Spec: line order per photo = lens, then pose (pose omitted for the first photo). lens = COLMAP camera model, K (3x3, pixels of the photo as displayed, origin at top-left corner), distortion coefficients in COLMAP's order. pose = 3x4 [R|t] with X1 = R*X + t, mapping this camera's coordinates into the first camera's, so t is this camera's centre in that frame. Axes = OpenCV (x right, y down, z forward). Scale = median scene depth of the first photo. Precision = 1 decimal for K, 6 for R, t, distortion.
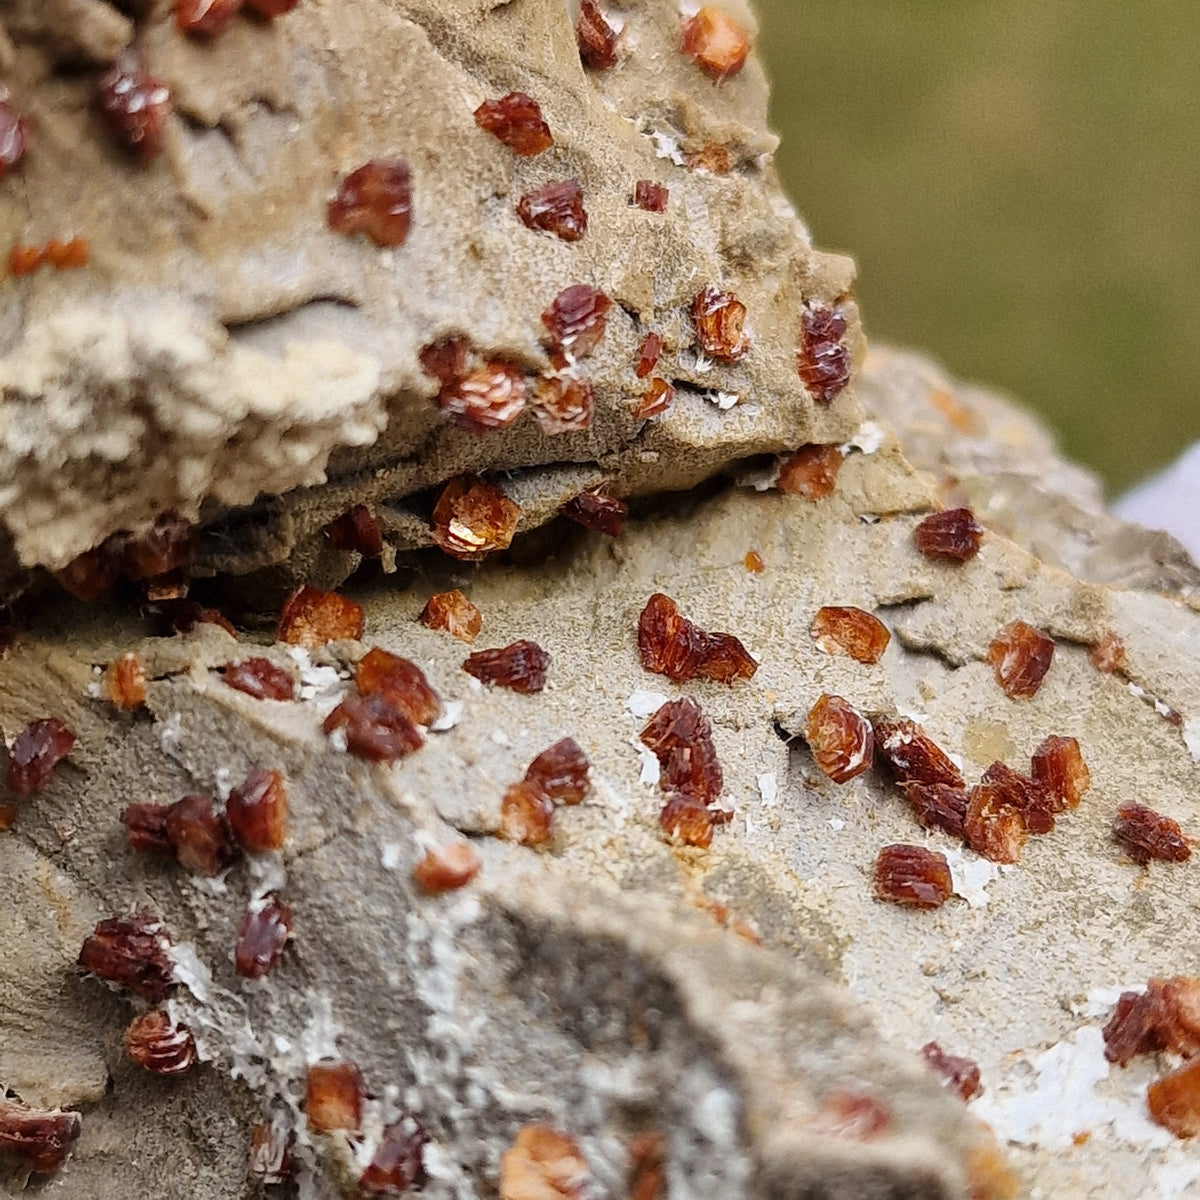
lens RADIAL K [[3399.5, 0, 619.3], [0, 3399.5, 598.7], [0, 0, 1]] dist [0.208318, -1.501563]
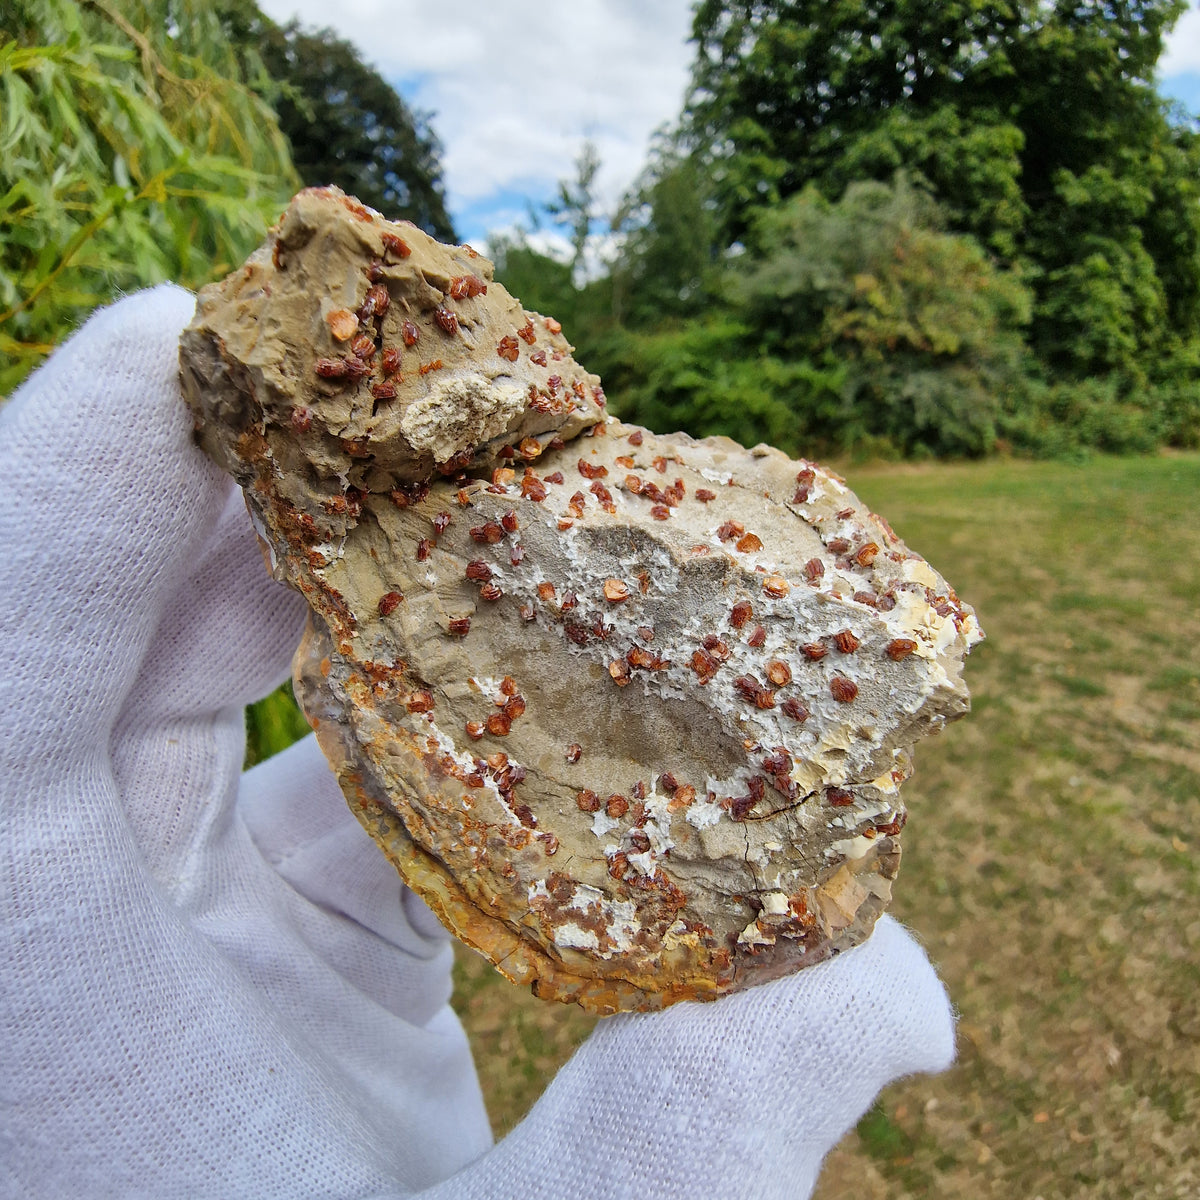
lens RADIAL K [[671.0, 0, 603.7], [0, 671.0, 607.9], [0, 0, 1]] dist [0.002572, -0.000255]
pose [[0.939058, -0.228694, 0.256650, -0.214971], [0.209801, 0.972708, 0.099110, 0.101186], [-0.272311, -0.039224, 0.961409, 0.253288]]
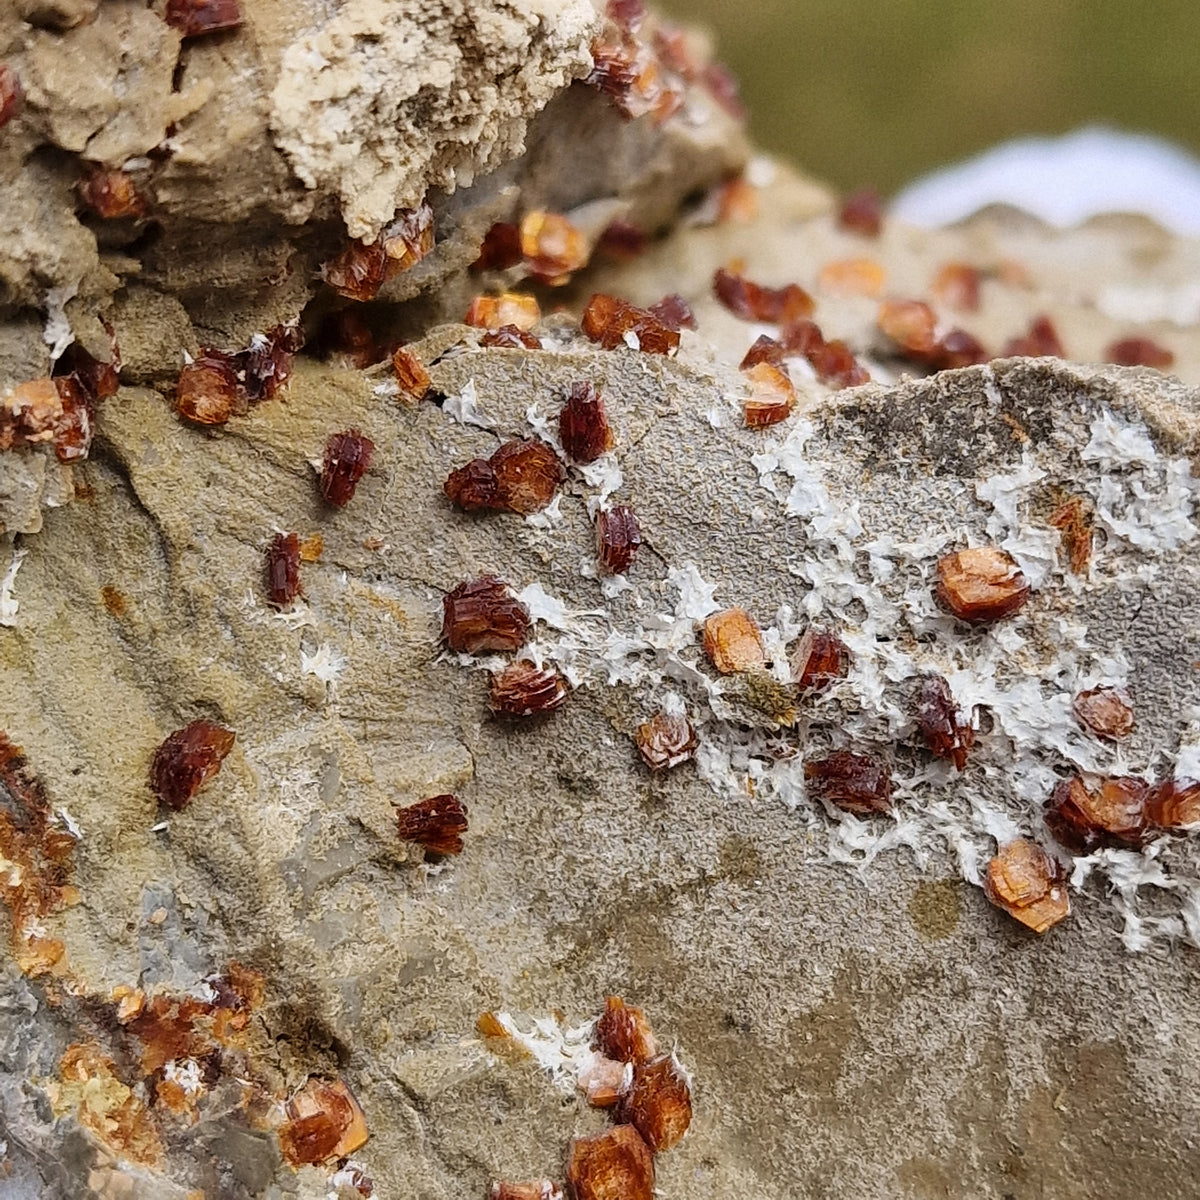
lens RADIAL K [[3399.5, 0, 619.3], [0, 3399.5, 598.7], [0, 0, 1]] dist [0.208318, -1.501563]
pose [[0.866413, -0.258491, 0.427213, -0.571956], [0.350916, 0.923877, -0.152674, 0.282518], [-0.355228, 0.282194, 0.891168, 0.018778]]
